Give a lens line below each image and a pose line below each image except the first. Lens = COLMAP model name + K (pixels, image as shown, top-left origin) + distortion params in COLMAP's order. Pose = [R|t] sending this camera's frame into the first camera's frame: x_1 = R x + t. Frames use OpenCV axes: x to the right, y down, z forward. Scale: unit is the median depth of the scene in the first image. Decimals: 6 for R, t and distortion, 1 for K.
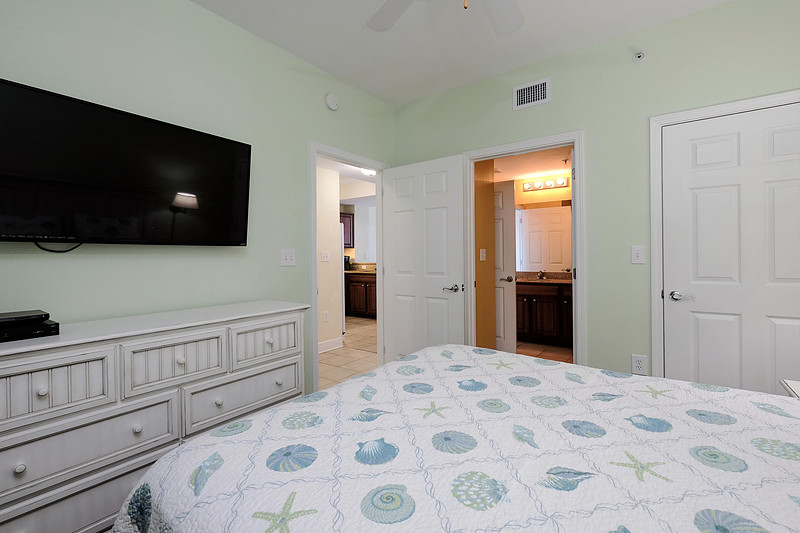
lens RADIAL K [[370.1, 0, 401.0], [0, 370.1, 249.8], [0, 0, 1]] dist [0.000355, -0.000043]
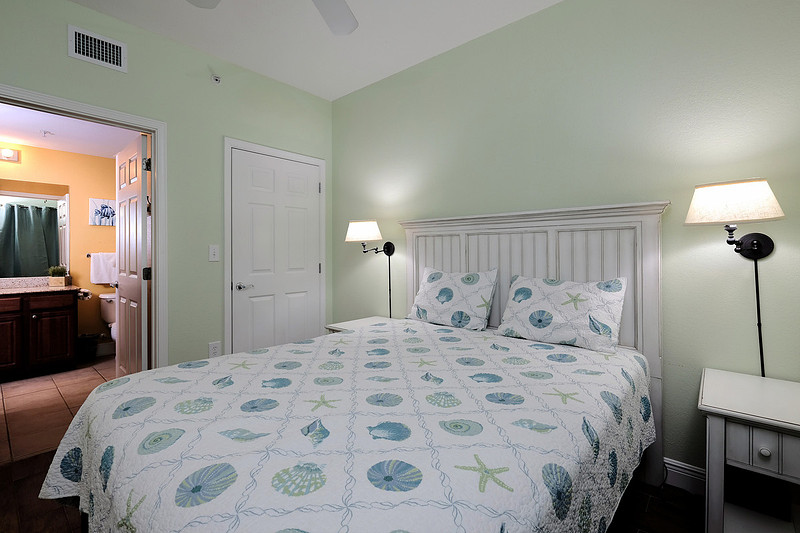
lens RADIAL K [[370.1, 0, 401.0], [0, 370.1, 249.8], [0, 0, 1]] dist [0.000355, -0.000043]
pose [[0.075505, 0.016118, 0.997015, -0.858612], [-0.007447, 0.999851, -0.015600, 0.029796], [-0.997118, -0.006247, 0.075614, 0.673284]]
